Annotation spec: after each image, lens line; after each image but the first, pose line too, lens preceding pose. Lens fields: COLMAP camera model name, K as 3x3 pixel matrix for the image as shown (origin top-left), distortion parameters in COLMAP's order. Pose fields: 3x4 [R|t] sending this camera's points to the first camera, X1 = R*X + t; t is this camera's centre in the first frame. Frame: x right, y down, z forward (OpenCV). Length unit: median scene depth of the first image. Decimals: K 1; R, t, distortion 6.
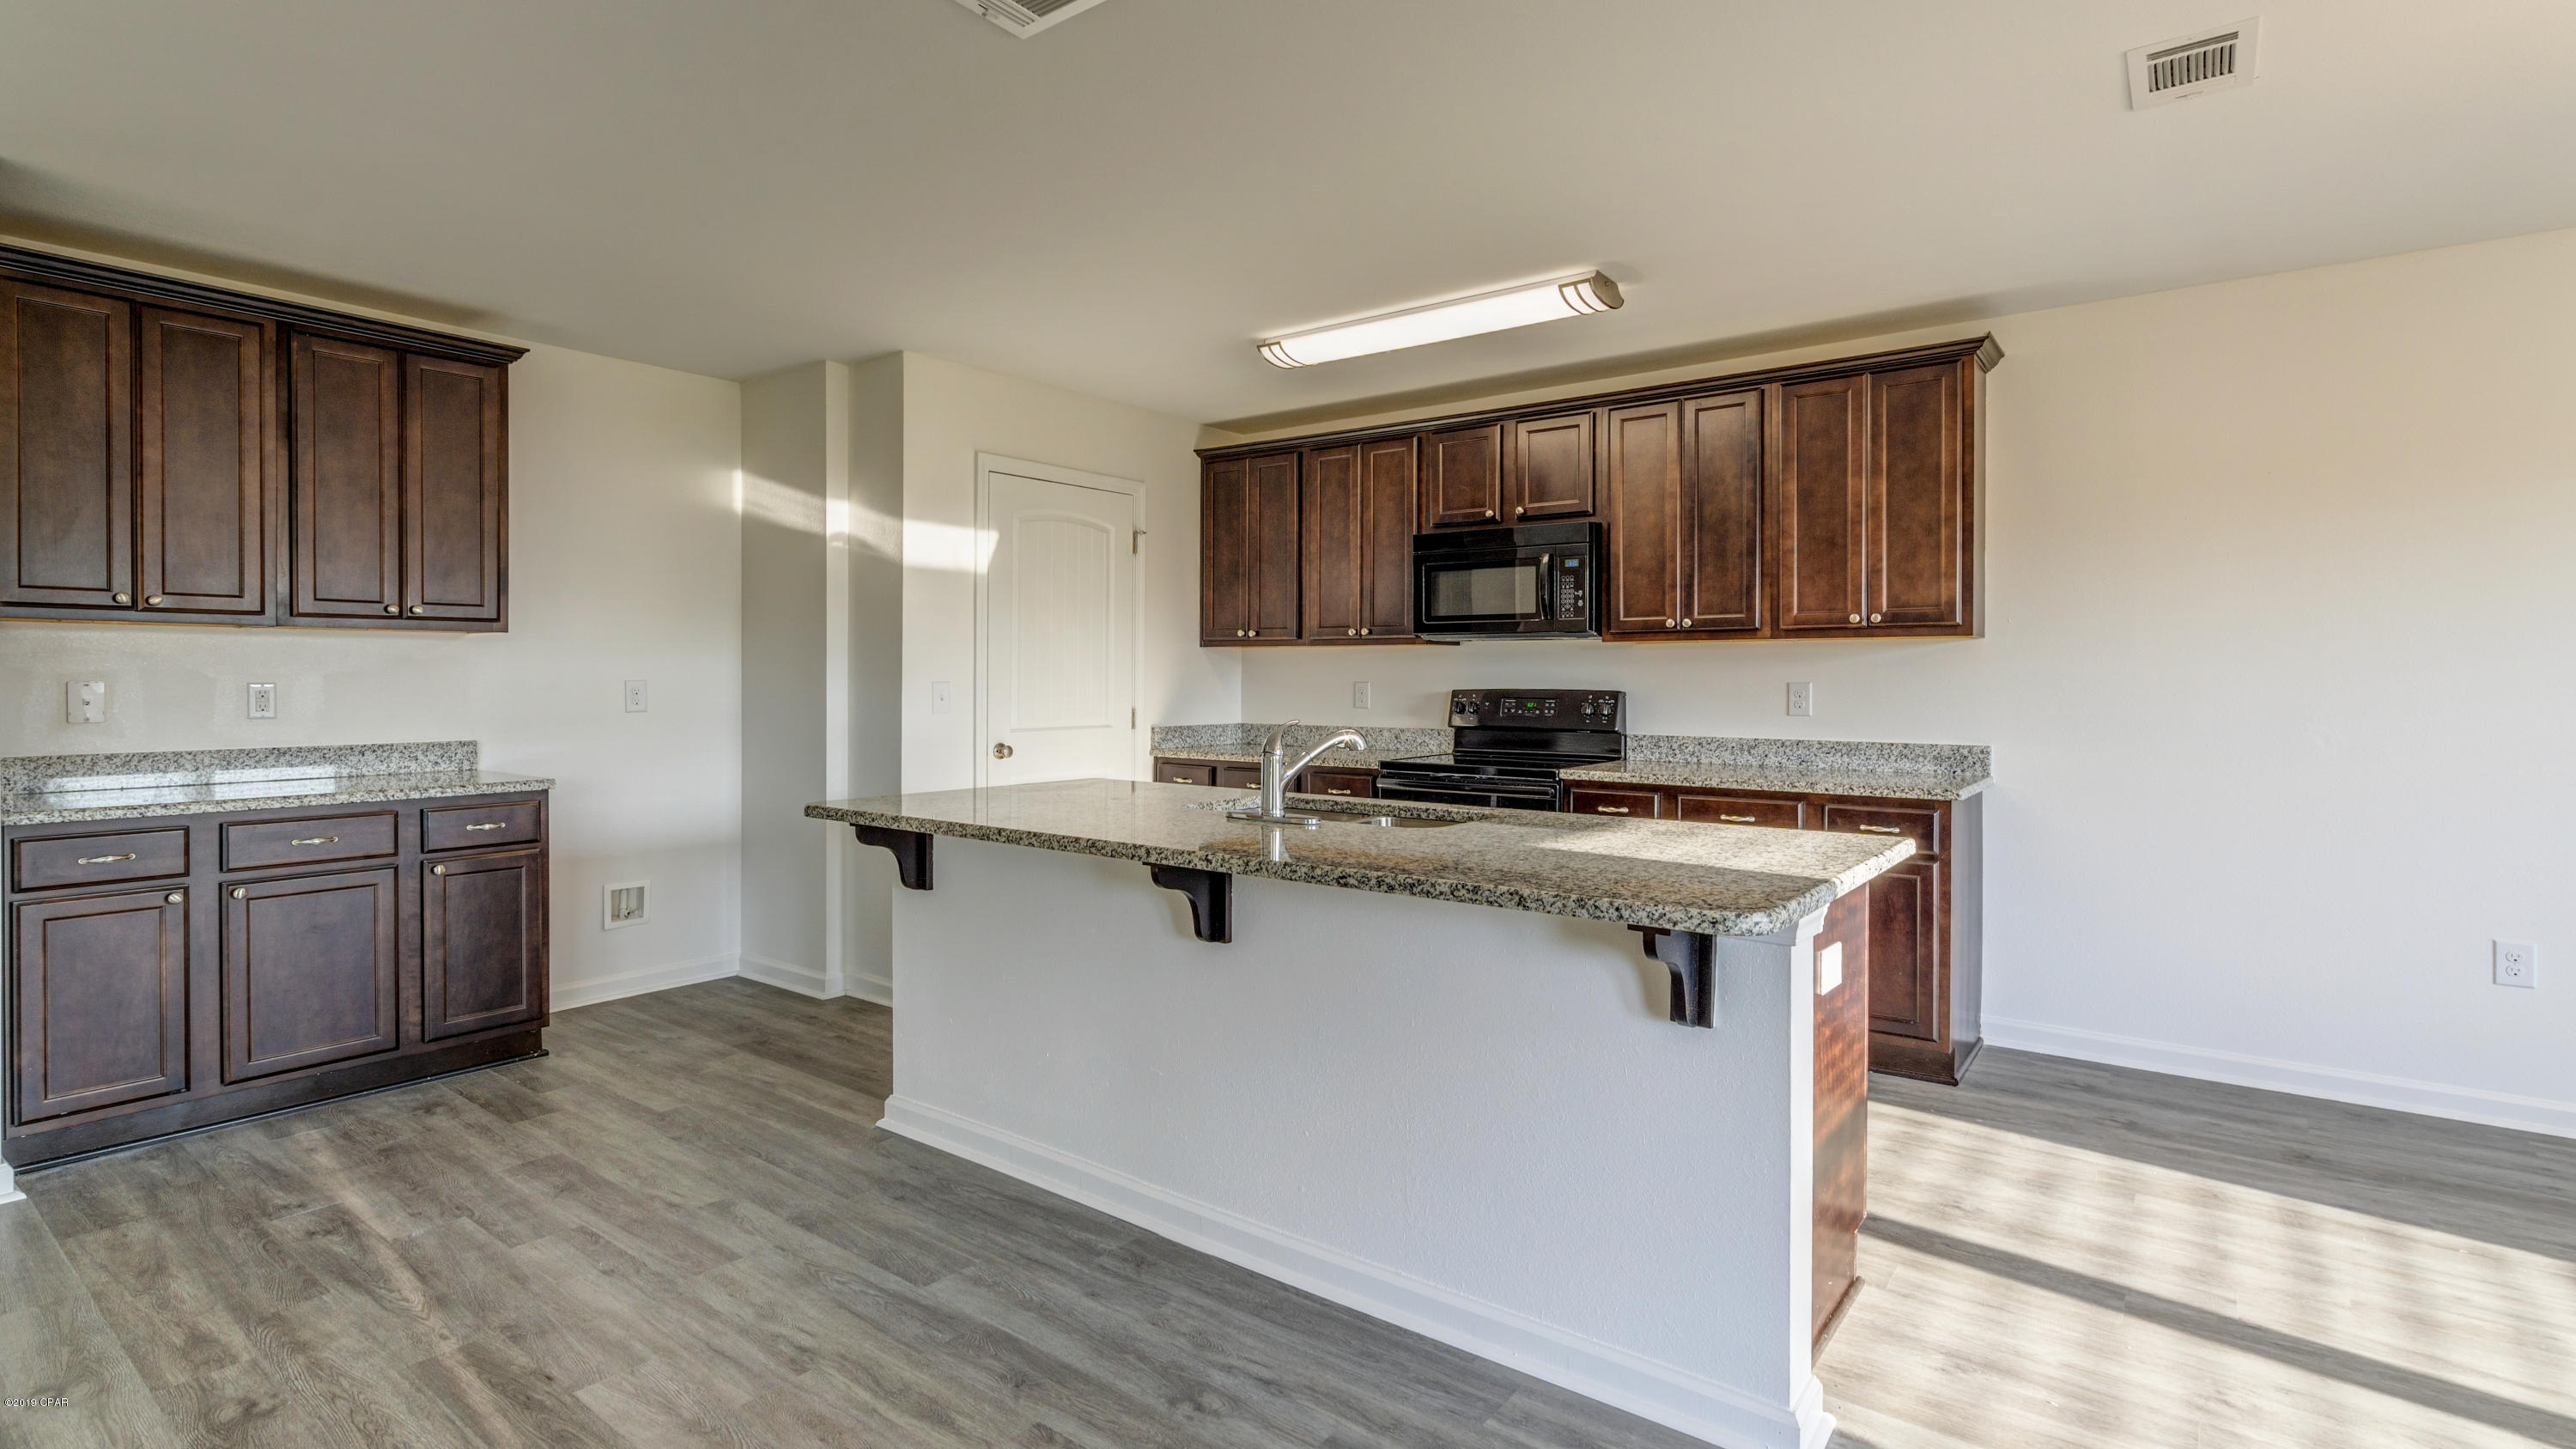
lens RADIAL K [[1220.9, 0, 1274.6], [0, 1220.9, 756.8], [0, 0, 1]] dist [0.001086, 0.000300]
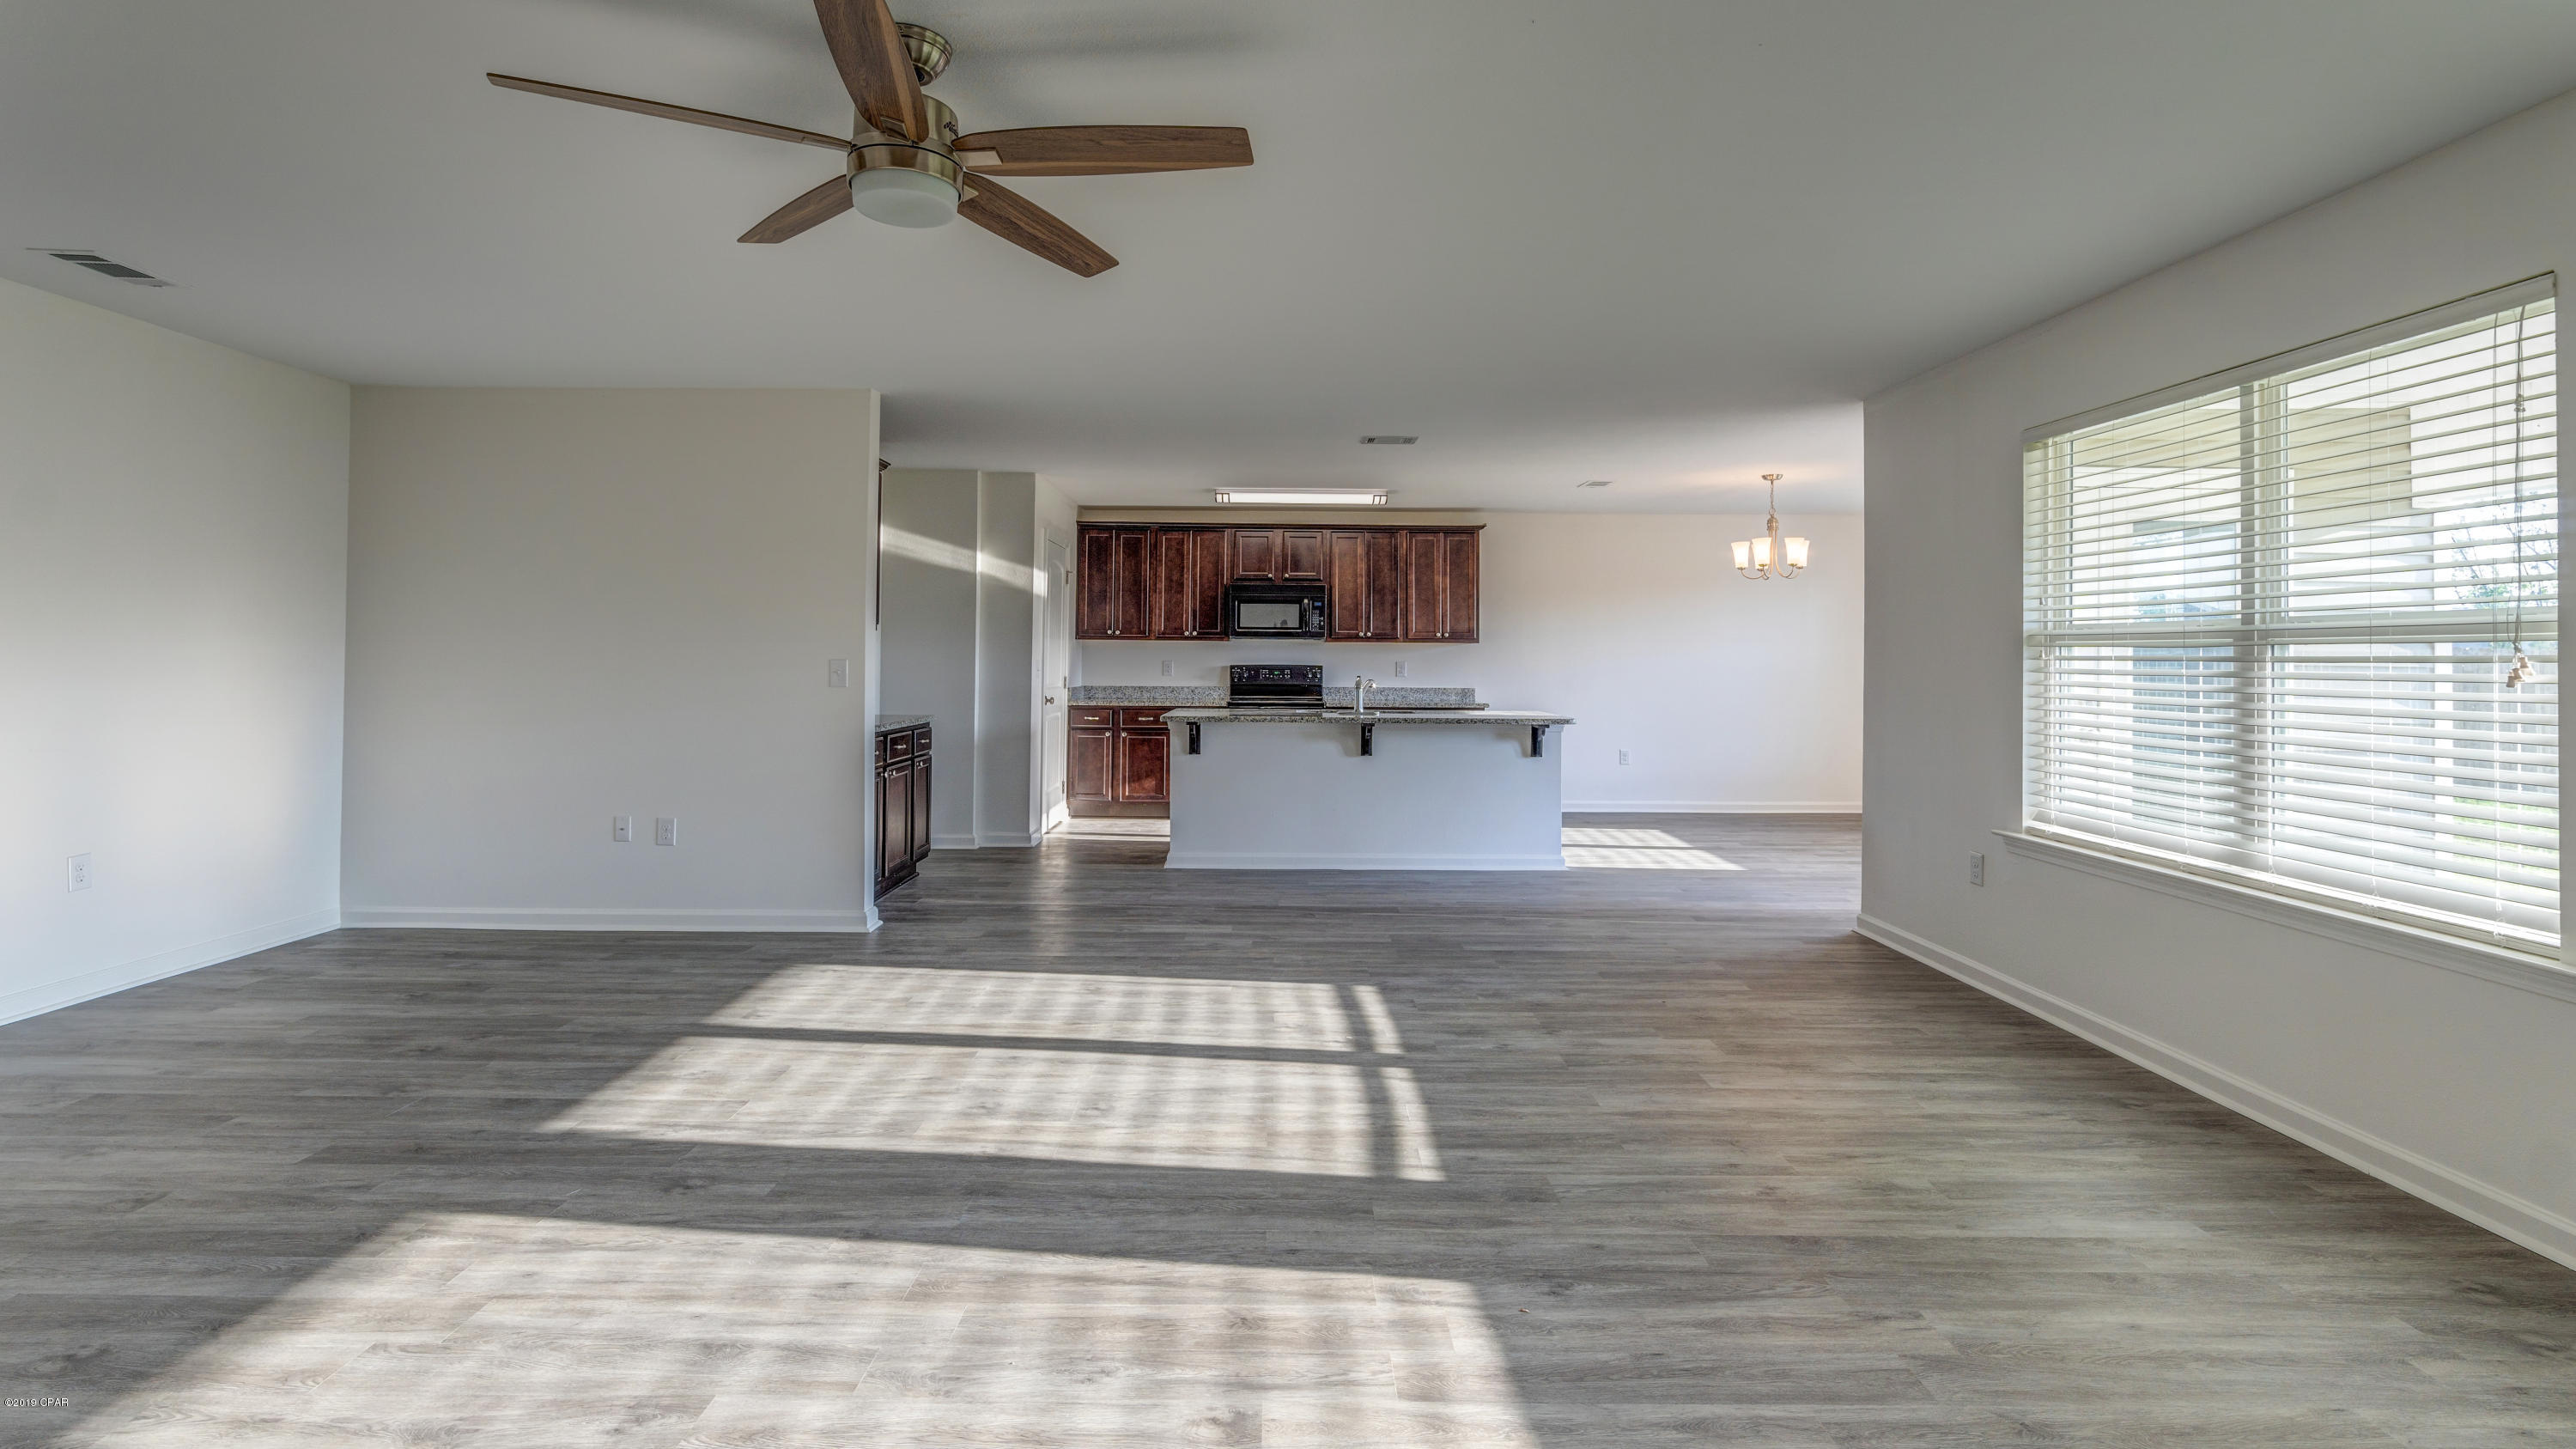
lens RADIAL K [[1217.4, 0, 1276.1], [0, 1217.4, 791.7], [0, 0, 1]] dist [0.008429, 0.000400]
pose [[0.793856, -0.061167, 0.605022, -1.272300], [0.034865, 0.997870, 0.055137, 0.052114], [-0.607106, -0.022676, 0.794297, -0.723785]]
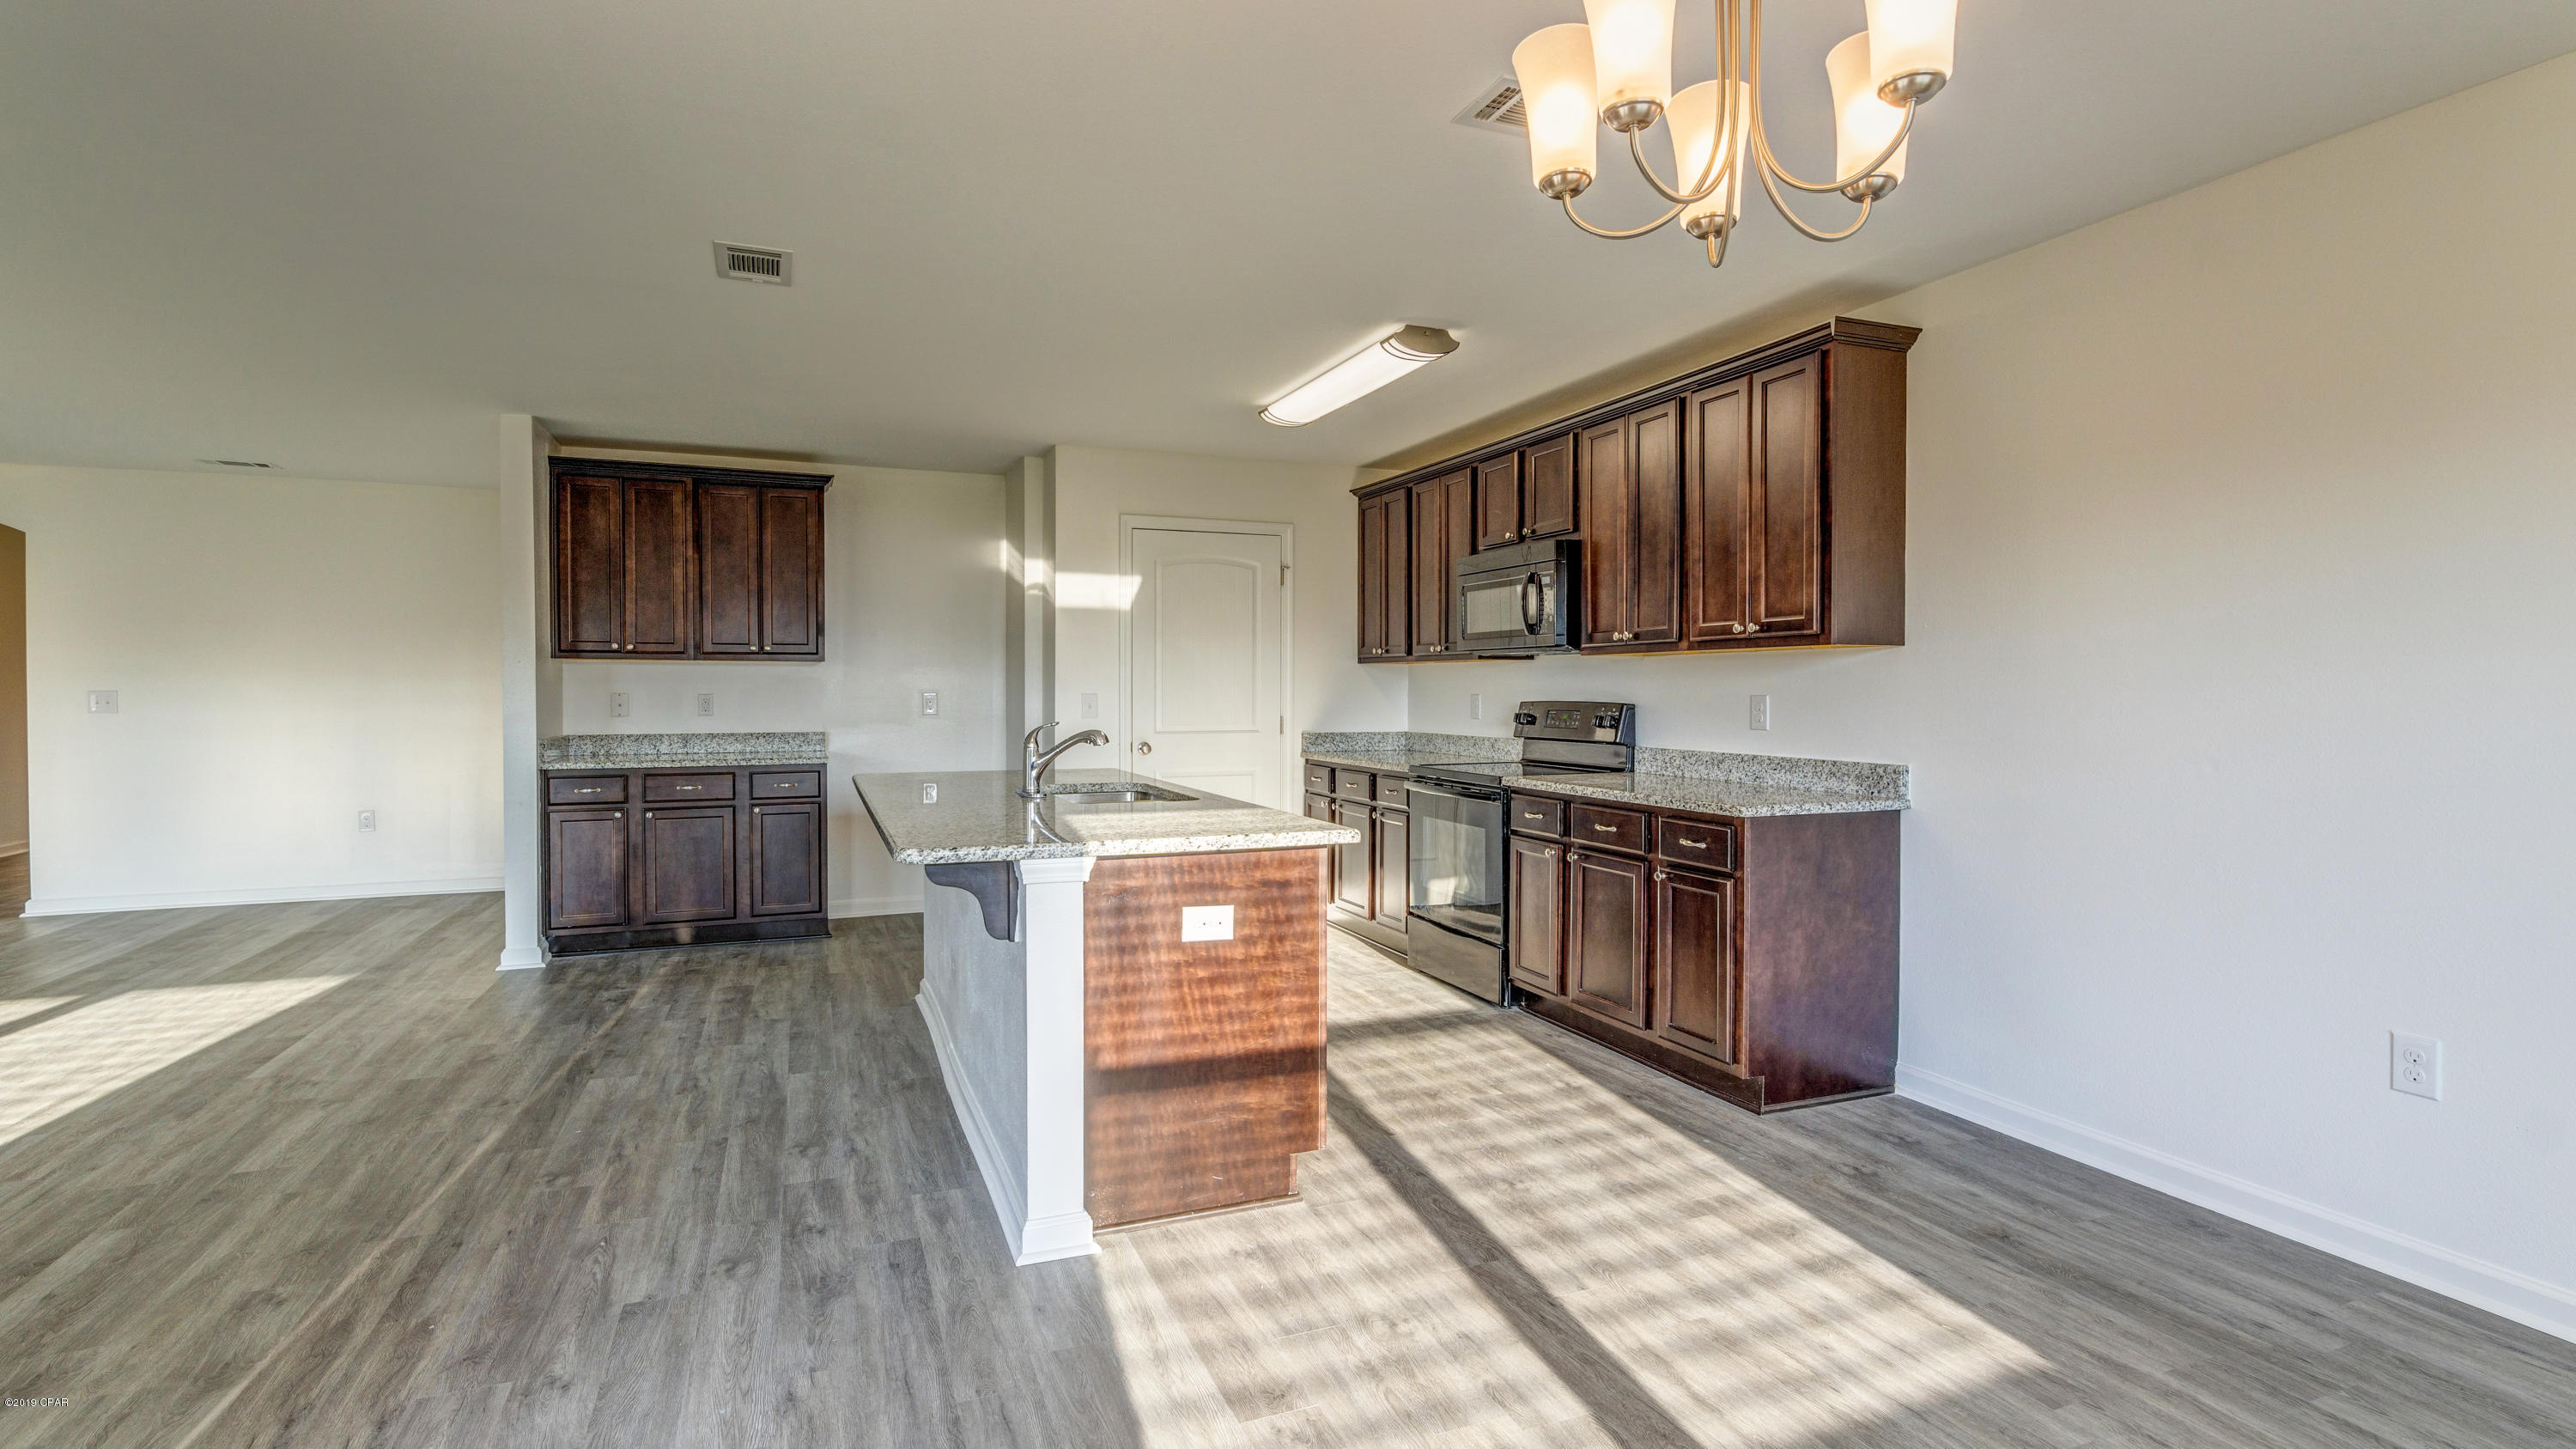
lens RADIAL K [[1217.4, 0, 1276.1], [0, 1217.4, 791.7], [0, 0, 1]] dist [0.008429, 0.000400]
pose [[0.853639, 0.042382, -0.519138, 0.691466], [-0.033398, 0.999087, 0.026648, 0.002361], [0.519793, -0.005410, 0.854275, -0.016313]]
